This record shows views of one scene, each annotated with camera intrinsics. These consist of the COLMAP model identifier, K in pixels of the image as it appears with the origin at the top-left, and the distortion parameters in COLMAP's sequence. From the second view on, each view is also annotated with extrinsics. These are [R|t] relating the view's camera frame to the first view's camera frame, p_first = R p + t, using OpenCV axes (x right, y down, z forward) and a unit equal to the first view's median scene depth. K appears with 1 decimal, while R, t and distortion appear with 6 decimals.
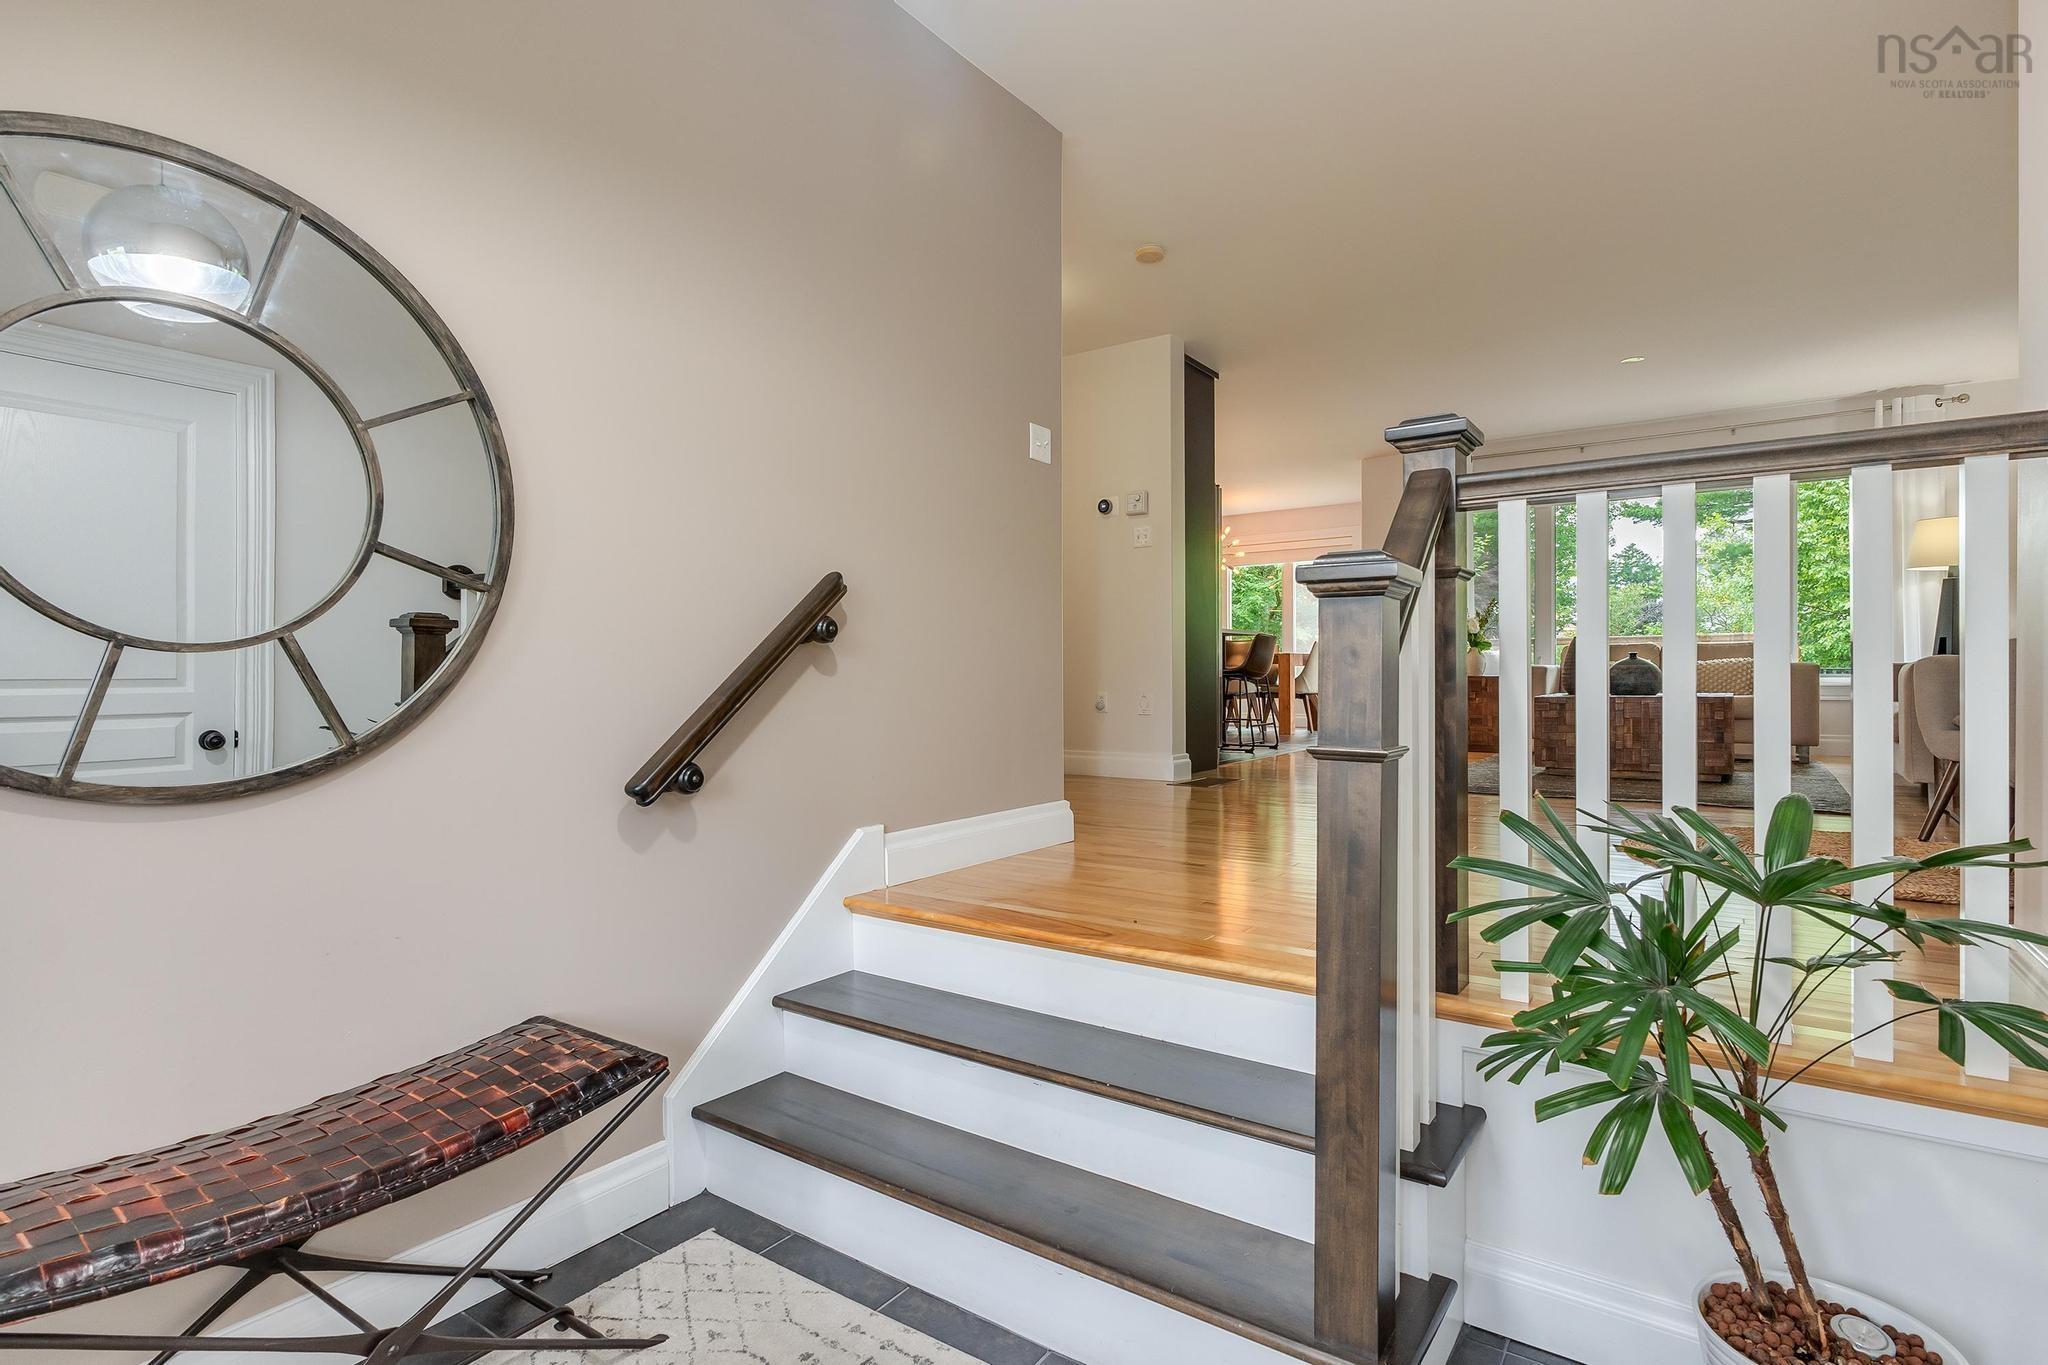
lens RADIAL K [[1018.5, 0, 1040.1], [0, 1018.5, 678.9], [0, 0, 1]] dist [-0.002164, 0.000132]
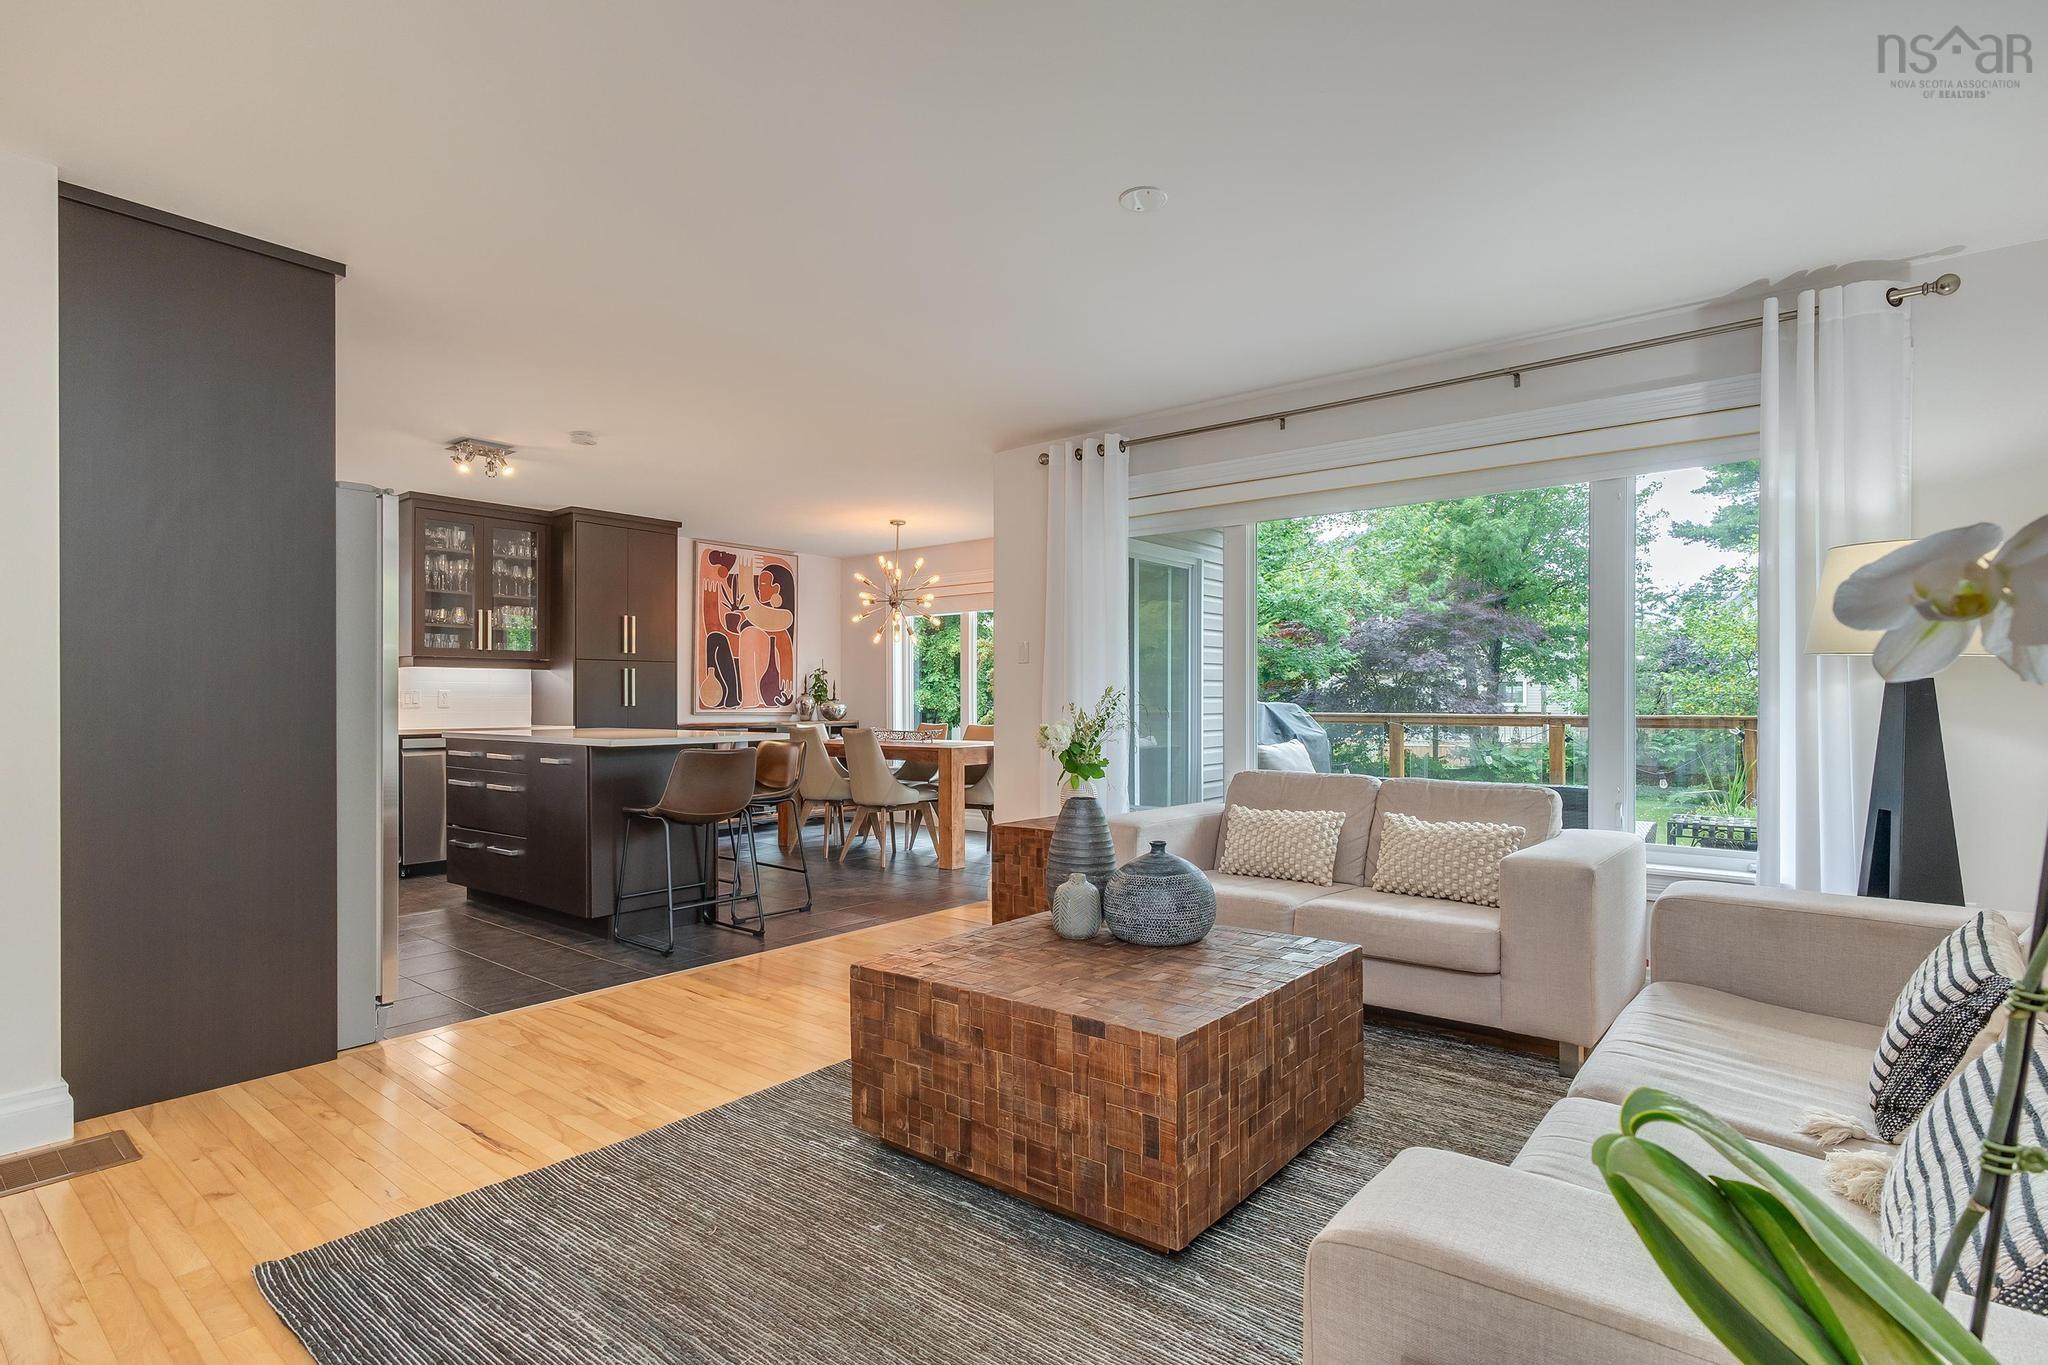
lens RADIAL K [[1014.7, 0, 1029.9], [0, 1014.7, 690.9], [0, 0, 1]] dist [0.000914, 0.000635]
pose [[0.997131, 0.002726, -0.075647, 0.344266], [-0.003641, 0.999922, -0.011953, -0.053577], [0.075609, 0.012195, 0.997063, 0.331277]]
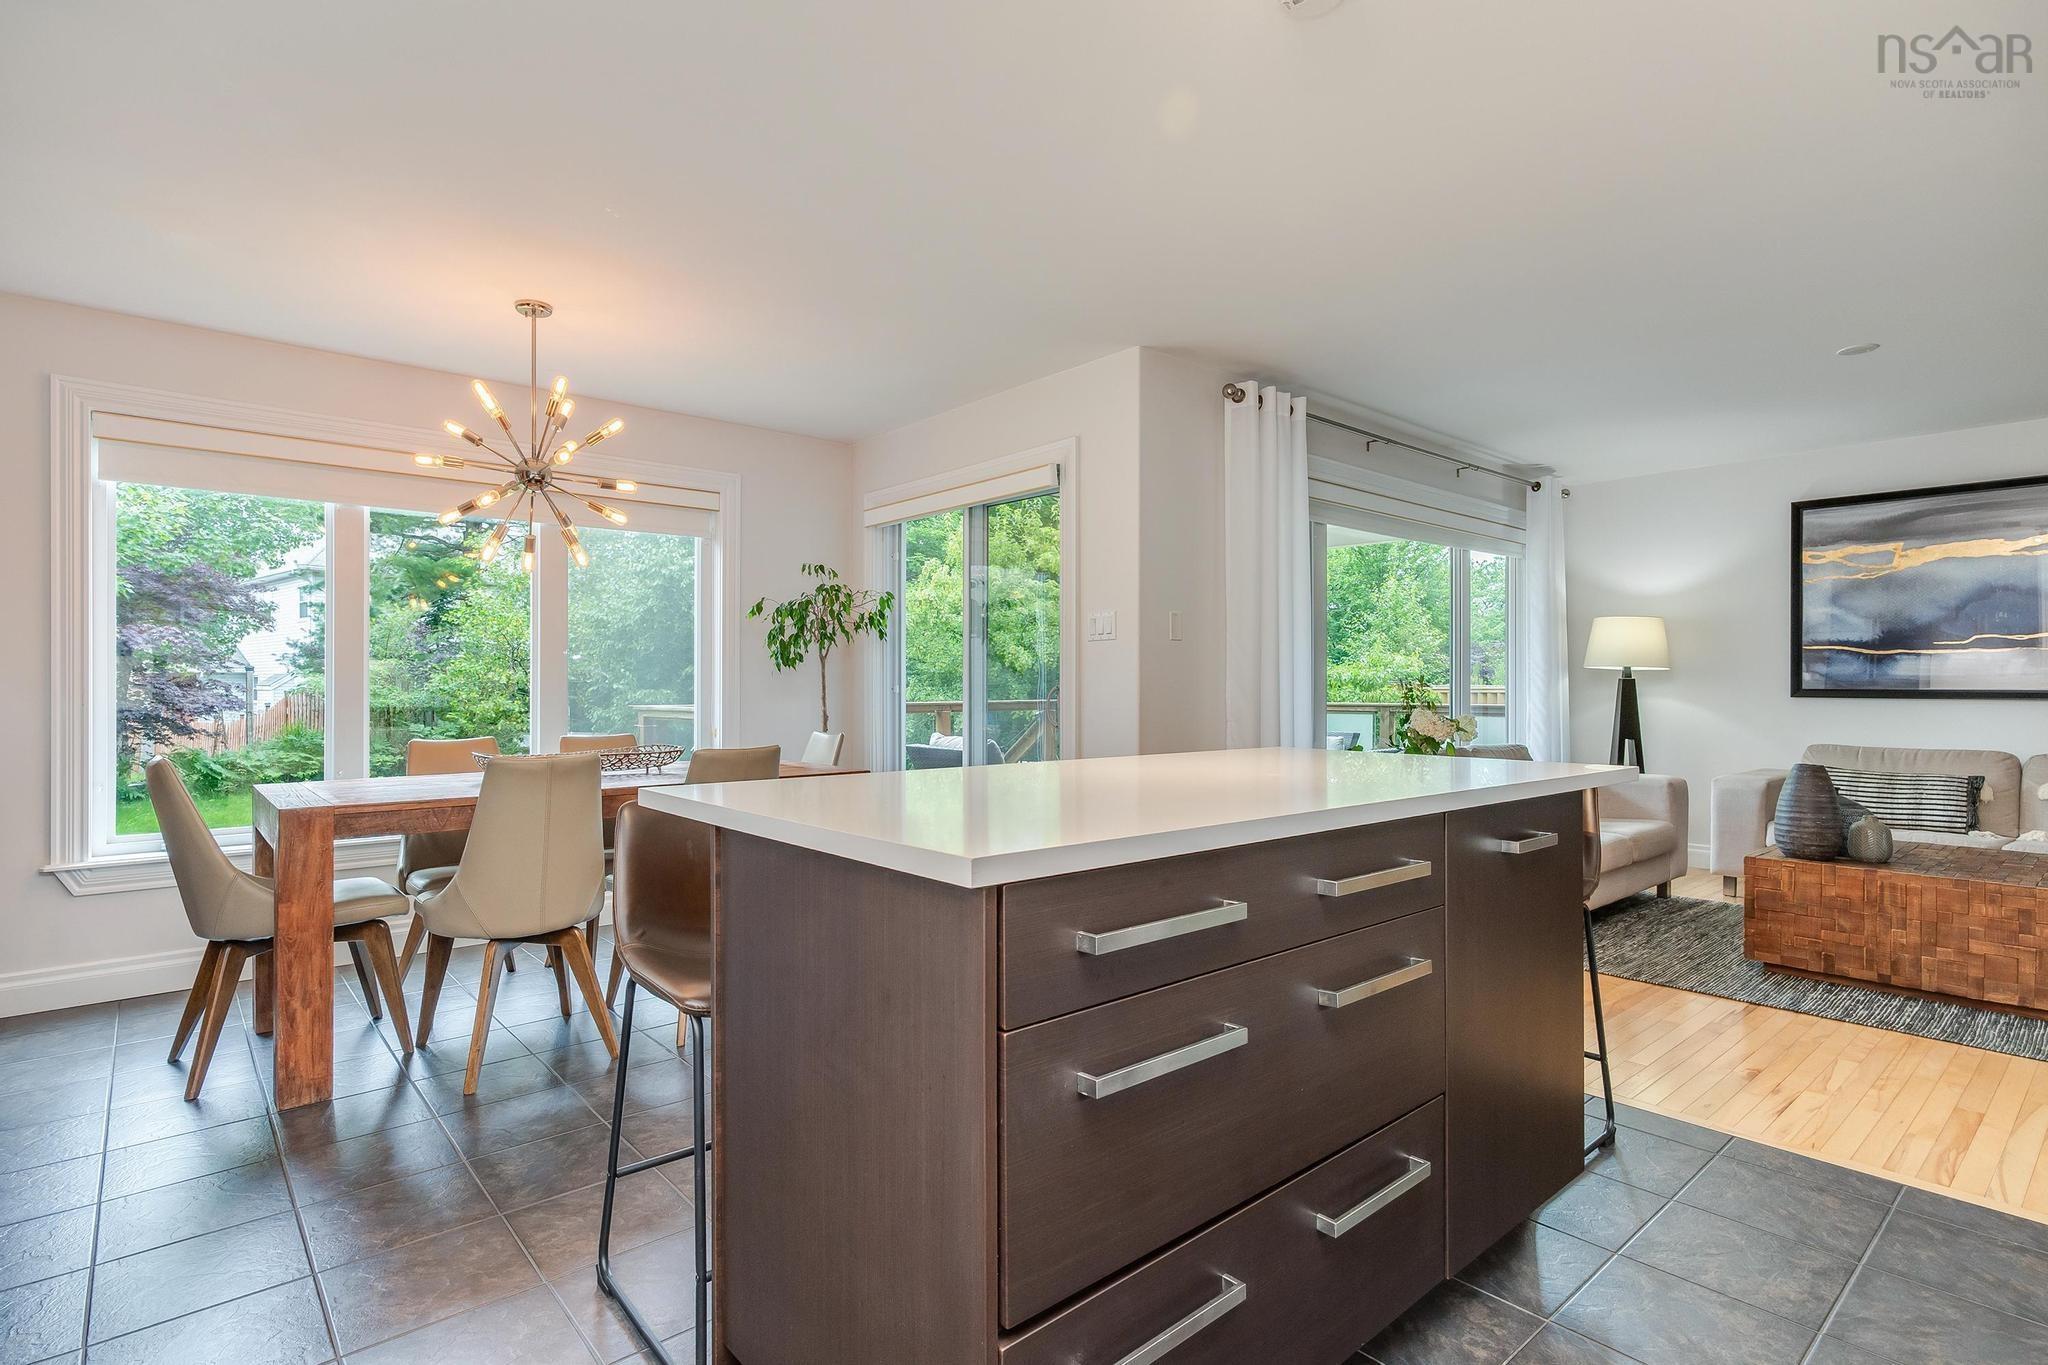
lens RADIAL K [[1014.7, 0, 1029.9], [0, 1014.7, 690.9], [0, 0, 1]] dist [0.000914, 0.000635]
pose [[0.243833, 0.002314, 0.969814, -0.123257], [0.002216, 0.999993, -0.002943, -0.053437], [-0.969815, 0.002866, 0.243827, 0.833349]]
